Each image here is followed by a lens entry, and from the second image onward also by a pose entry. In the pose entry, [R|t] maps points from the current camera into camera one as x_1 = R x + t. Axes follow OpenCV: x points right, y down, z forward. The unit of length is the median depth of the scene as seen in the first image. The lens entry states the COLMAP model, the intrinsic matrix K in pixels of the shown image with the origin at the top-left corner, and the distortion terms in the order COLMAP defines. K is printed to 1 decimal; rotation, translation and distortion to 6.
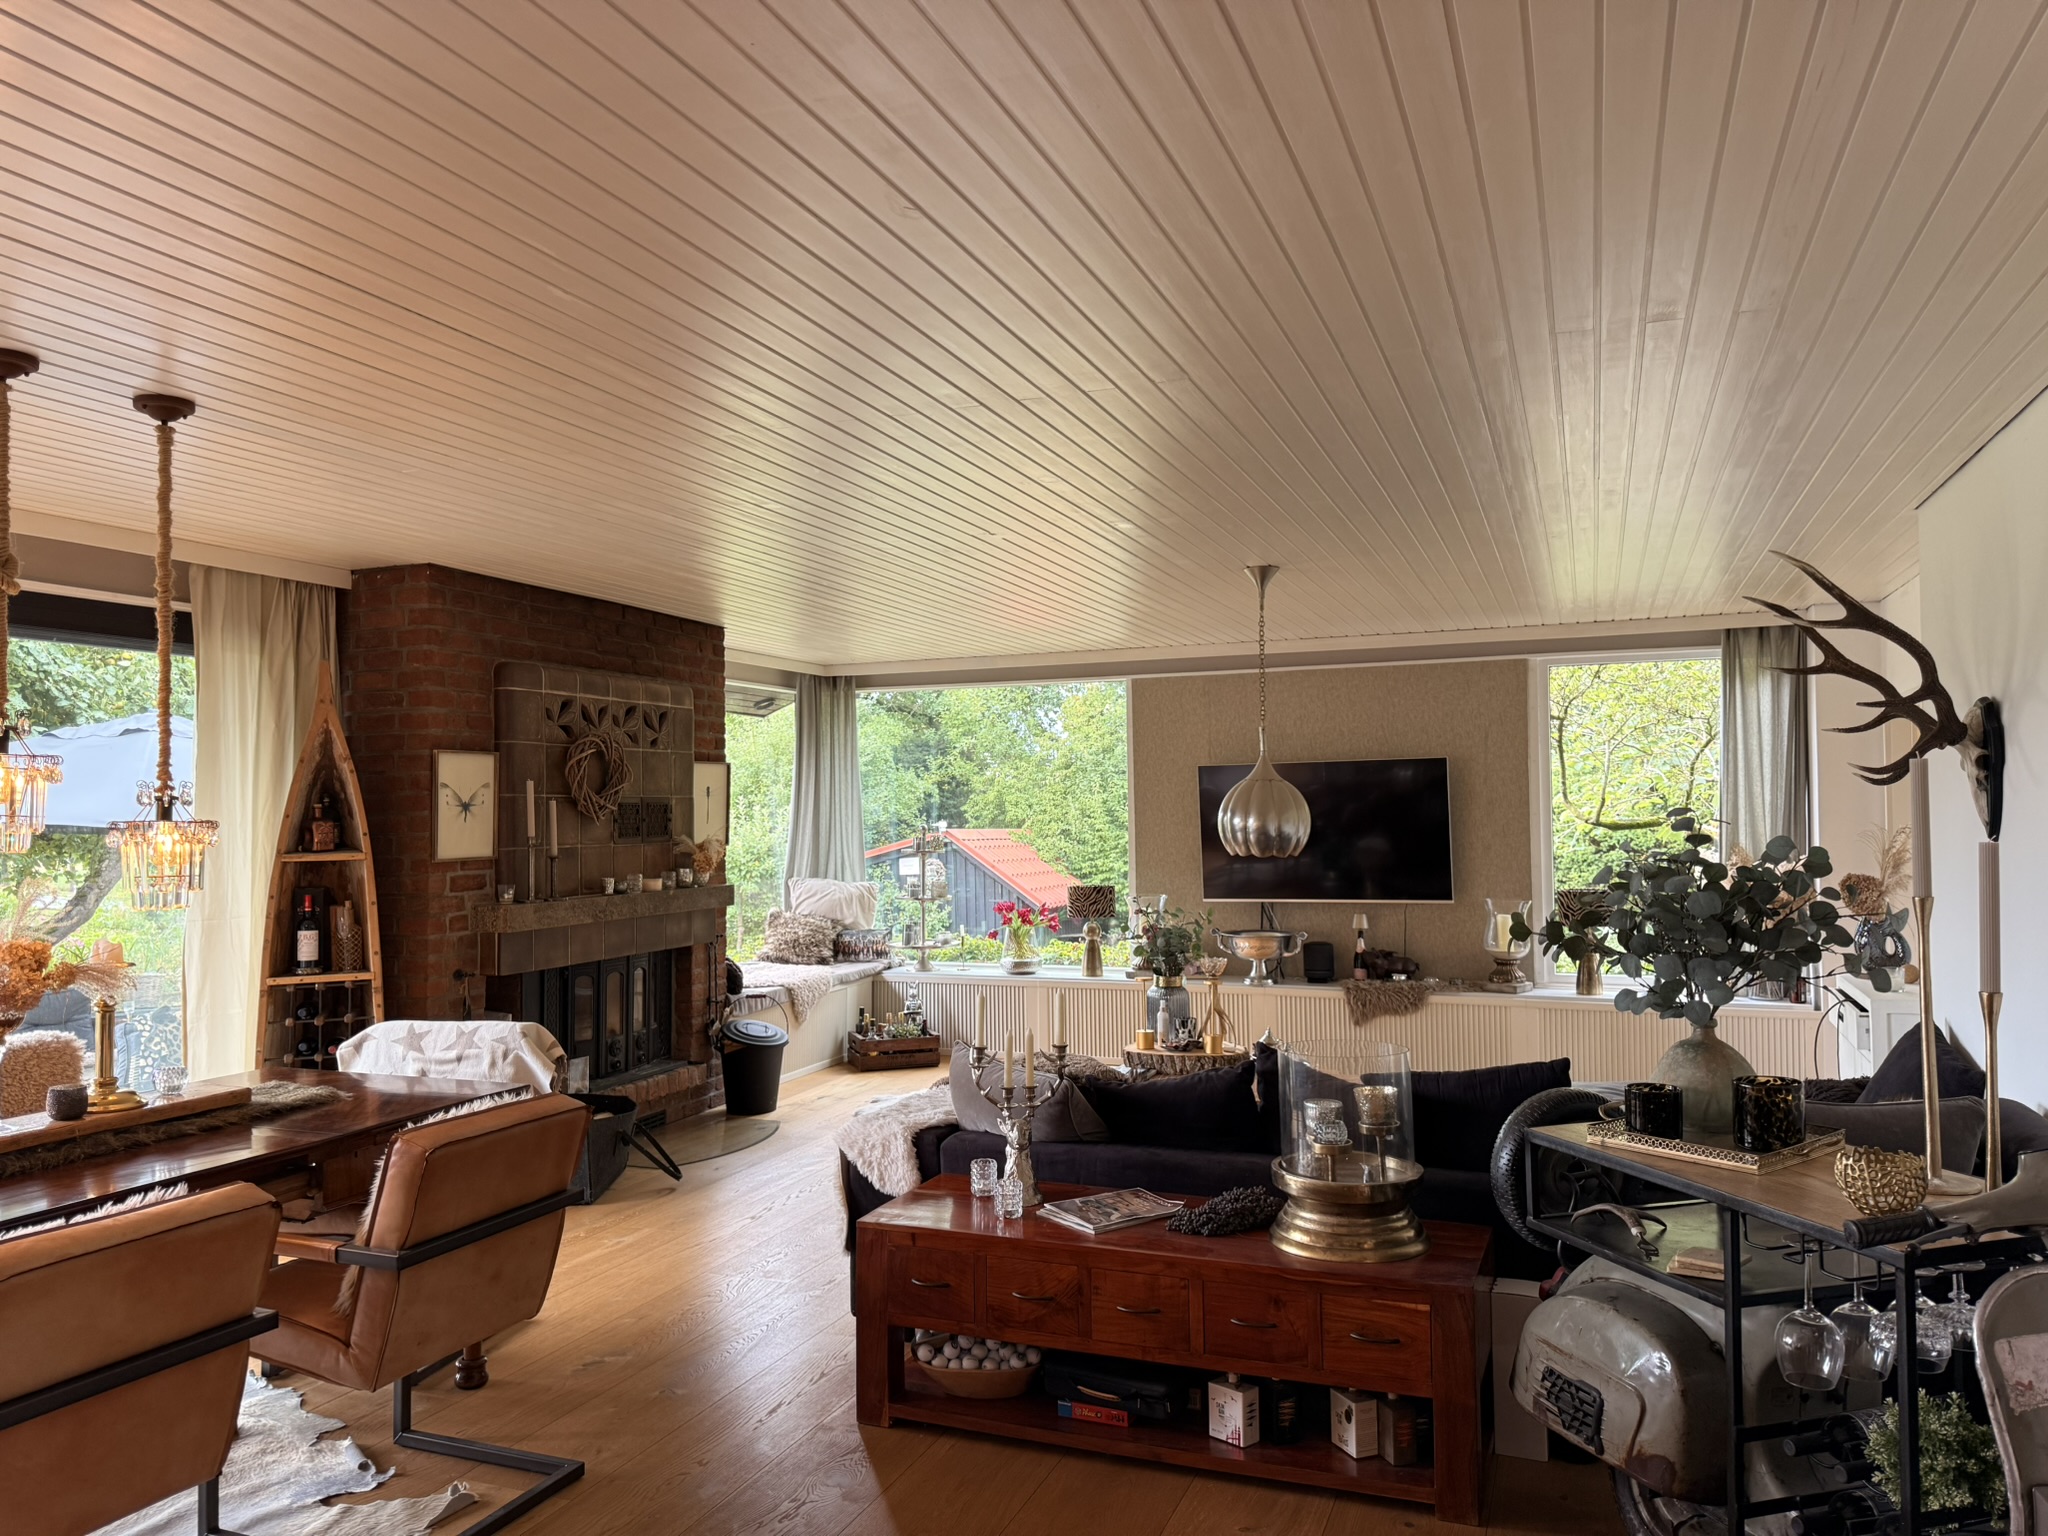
lens RADIAL K [[1444.1, 0, 1024.0], [0, 1444.1, 768.0], [0, 0, 1]] dist [0.066507, -0.092793]
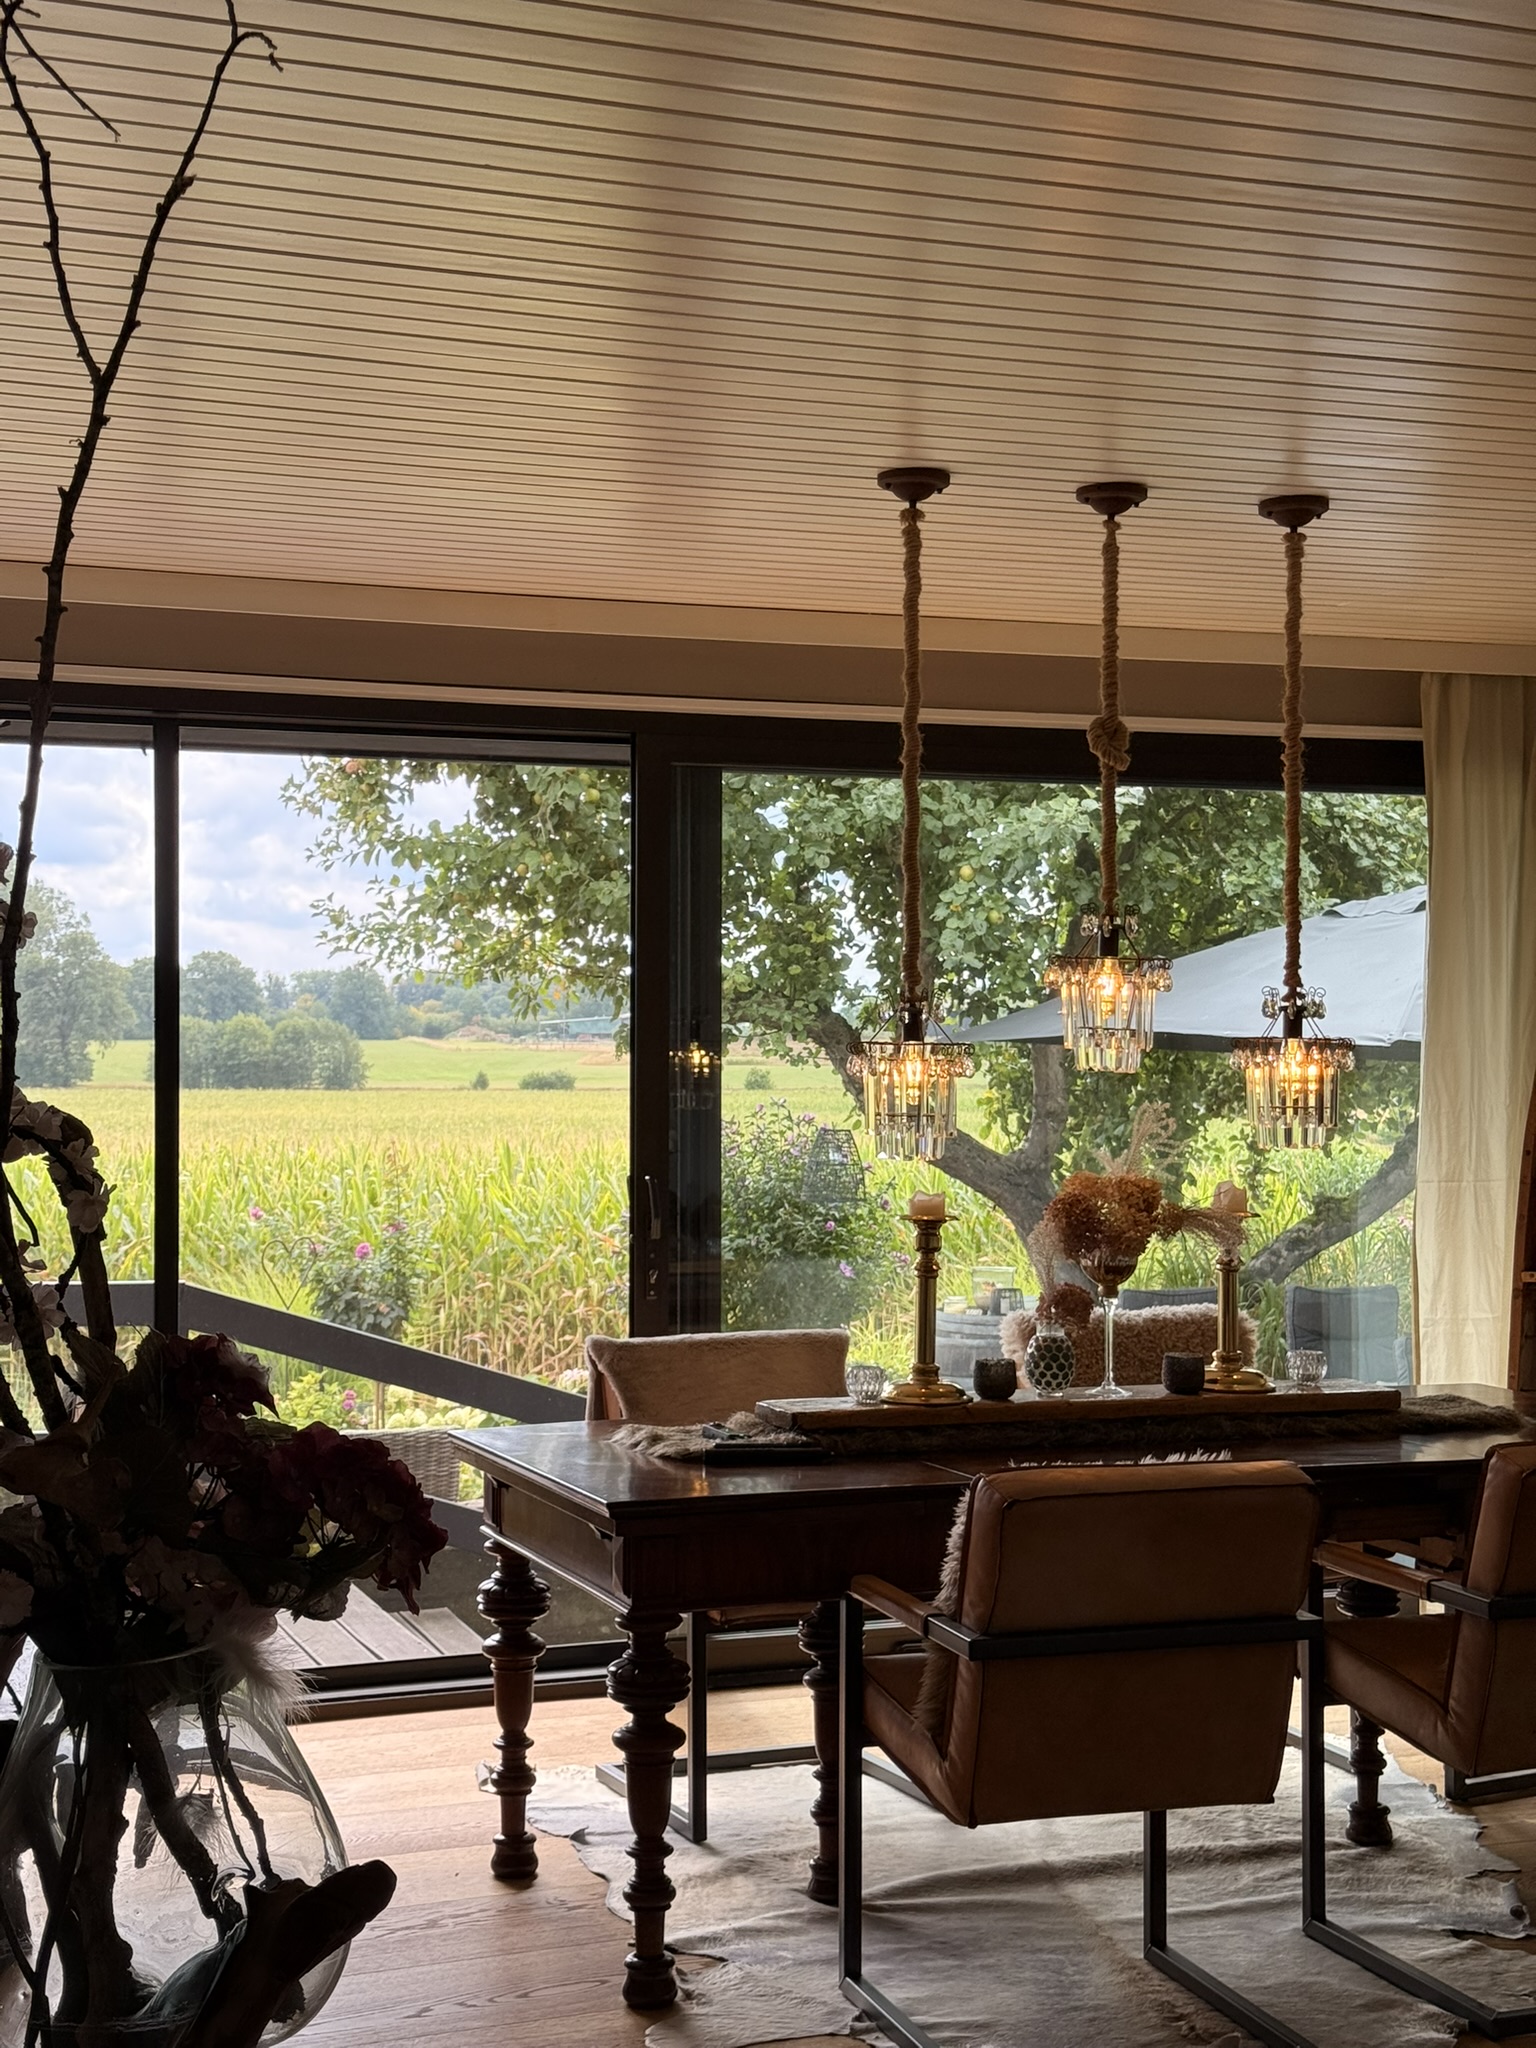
lens RADIAL K [[2824.8, 0, 768.0], [0, 2824.8, 1024.0], [0, 0, 1]] dist [0.143126, -0.071323]
pose [[0.676875, 0.008117, -0.736053, 0.350856], [0.012093, 0.999682, 0.022145, -0.008676], [0.735999, -0.023891, 0.676561, -0.249099]]
